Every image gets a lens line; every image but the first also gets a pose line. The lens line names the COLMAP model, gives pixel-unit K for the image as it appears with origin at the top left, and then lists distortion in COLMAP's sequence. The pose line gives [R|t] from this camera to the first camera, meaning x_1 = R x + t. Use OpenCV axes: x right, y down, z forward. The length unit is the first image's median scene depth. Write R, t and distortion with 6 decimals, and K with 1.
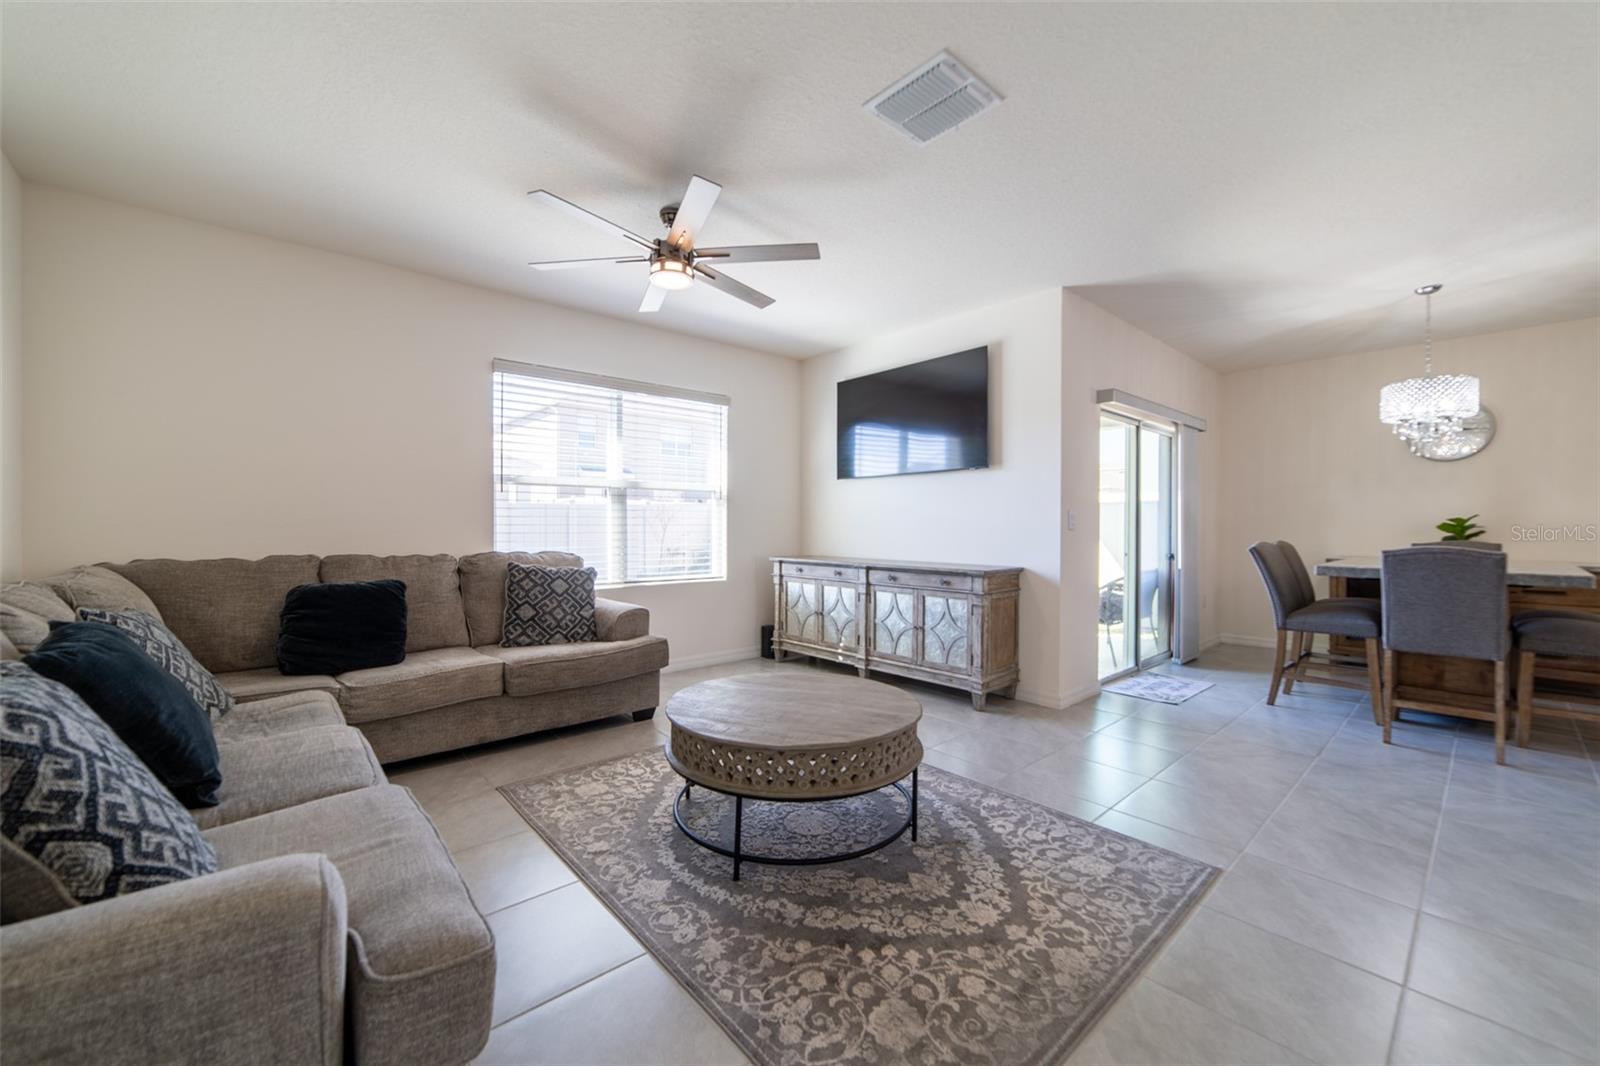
lens RADIAL K [[638.0, 0, 802.0], [0, 638.0, 513.2], [0, 0, 1]] dist [-0.019175, 0.008944]
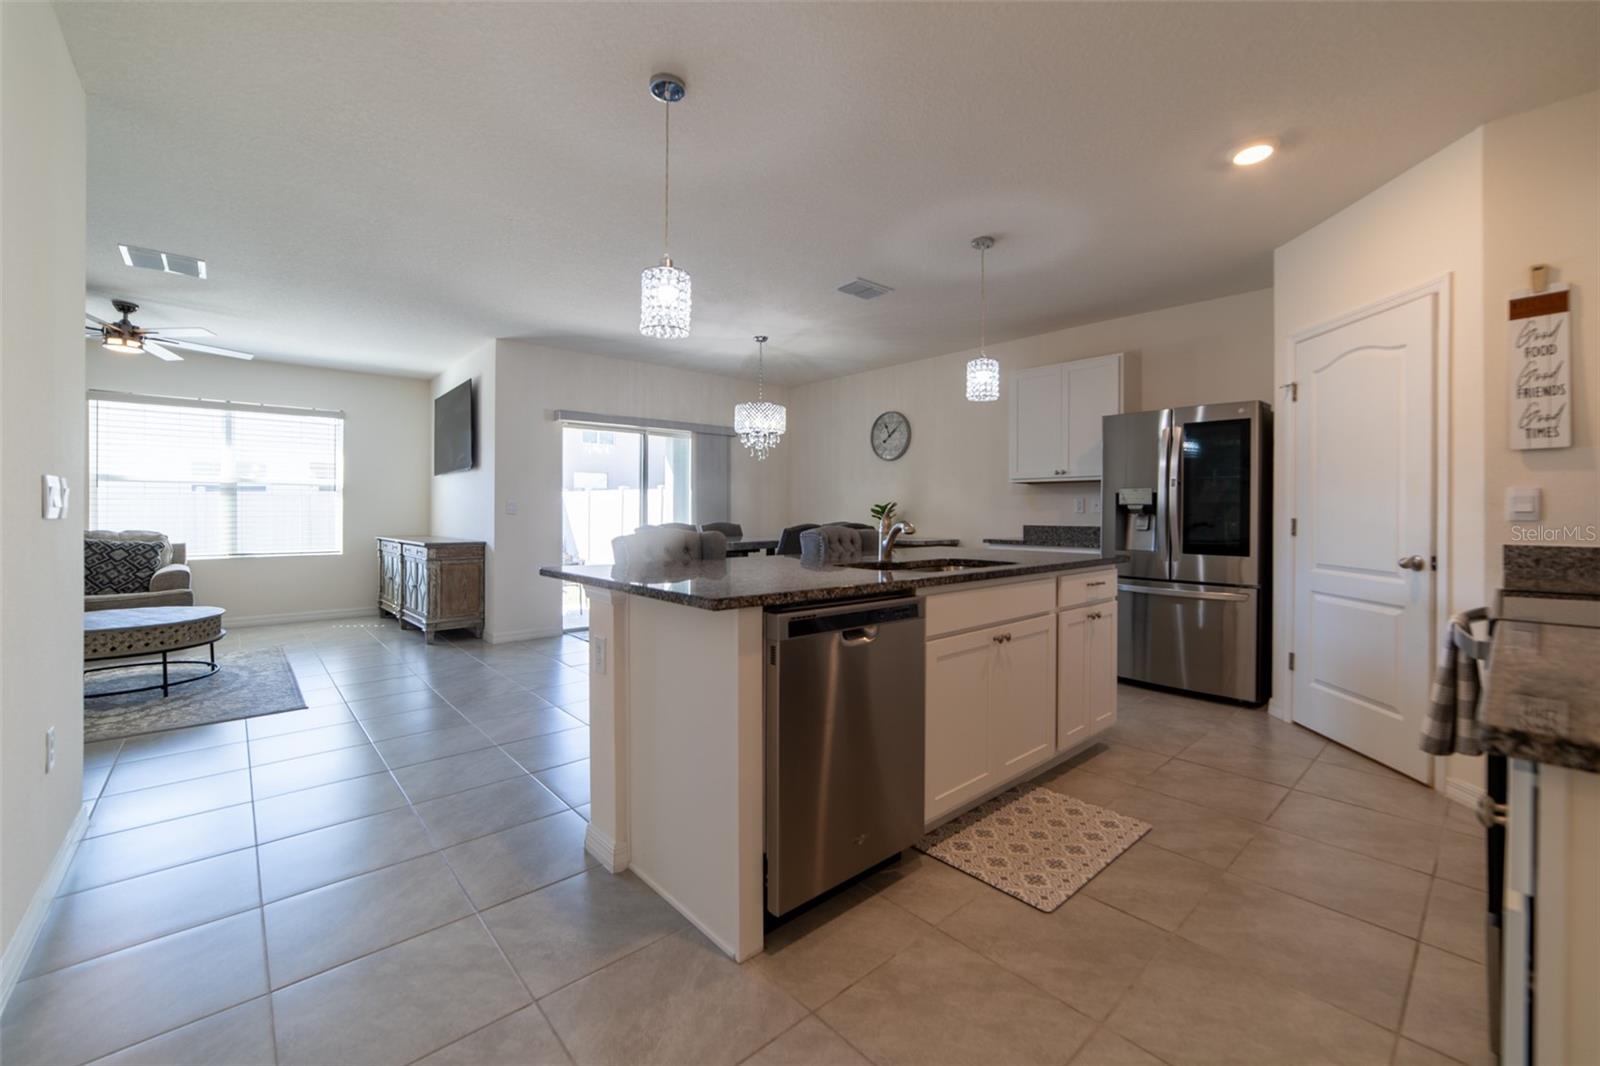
lens RADIAL K [[645.9, 0, 798.5], [0, 645.9, 513.6], [0, 0, 1]] dist [-0.015827, 0.010105]
pose [[0.999996, -0.001590, -0.002458, 1.347072], [0.001636, 0.999818, 0.019015, -0.000342], [0.002428, -0.019019, 0.999816, -0.491973]]
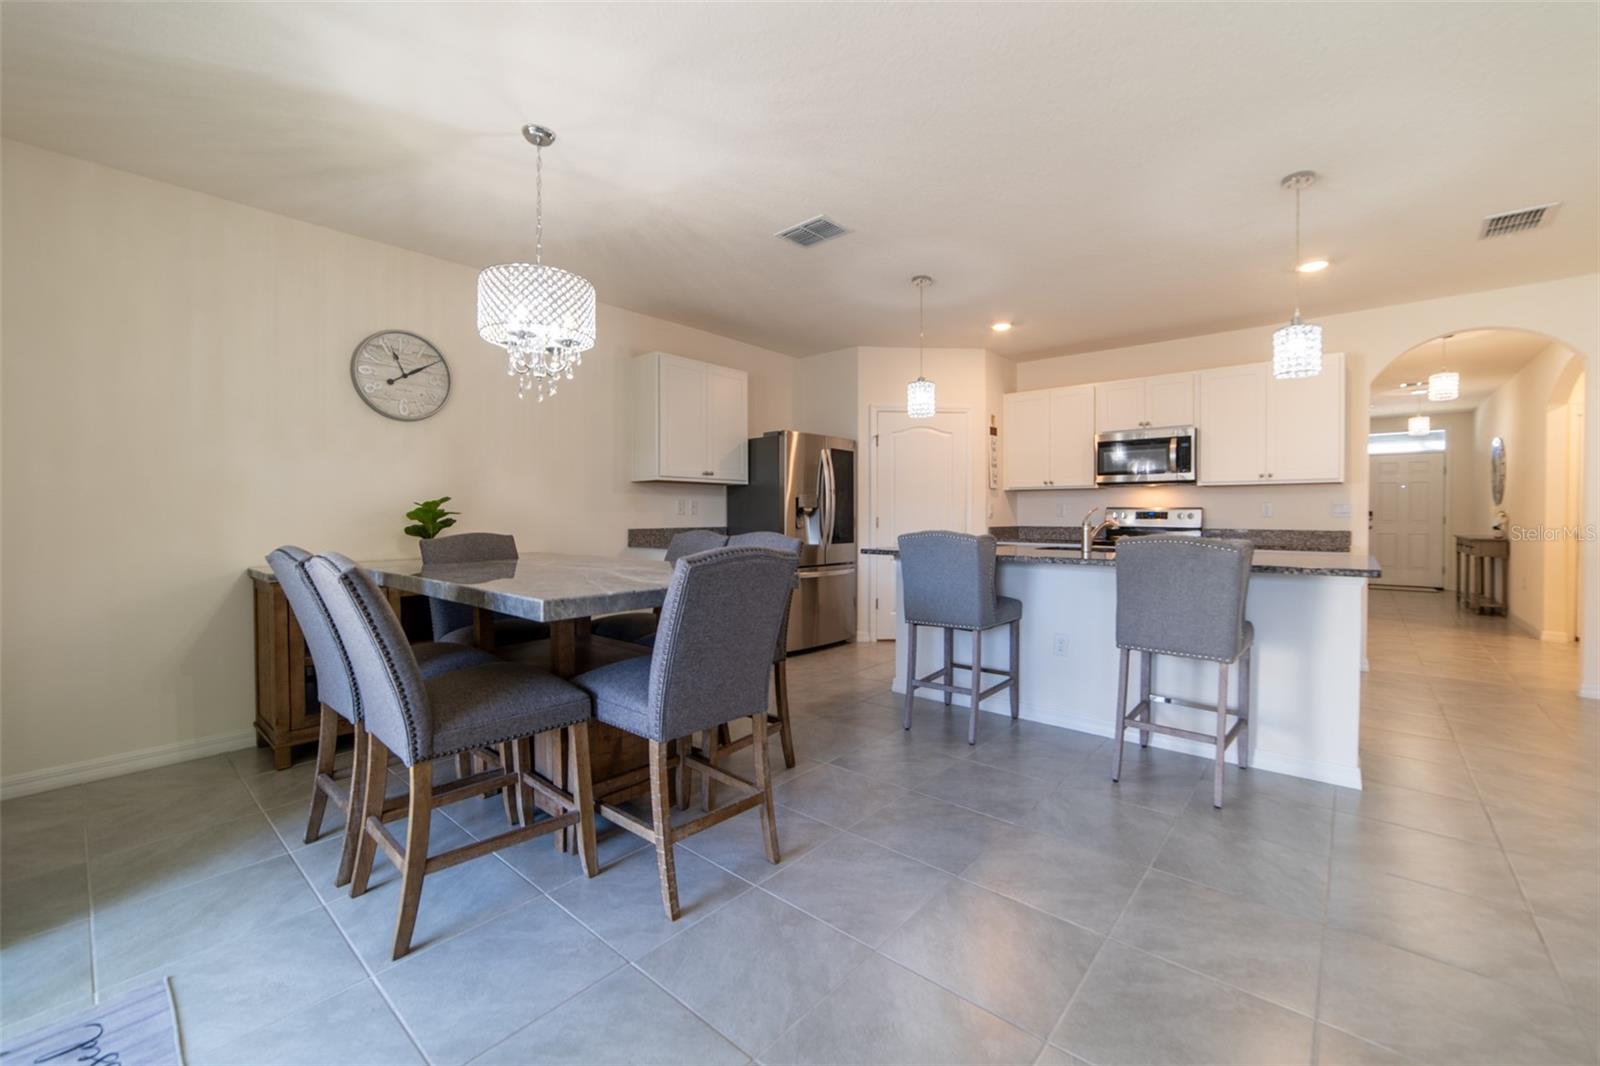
lens RADIAL K [[668.2, 0, 800.0], [0, 668.2, 533.0], [0, 0, 1]] dist [-0.013440, 0.000226]
pose [[-0.133538, -0.031592, 0.990540, 0.378128], [-0.016755, 0.999421, 0.029617, 0.021892], [-0.990902, -0.012642, -0.133990, 1.025611]]
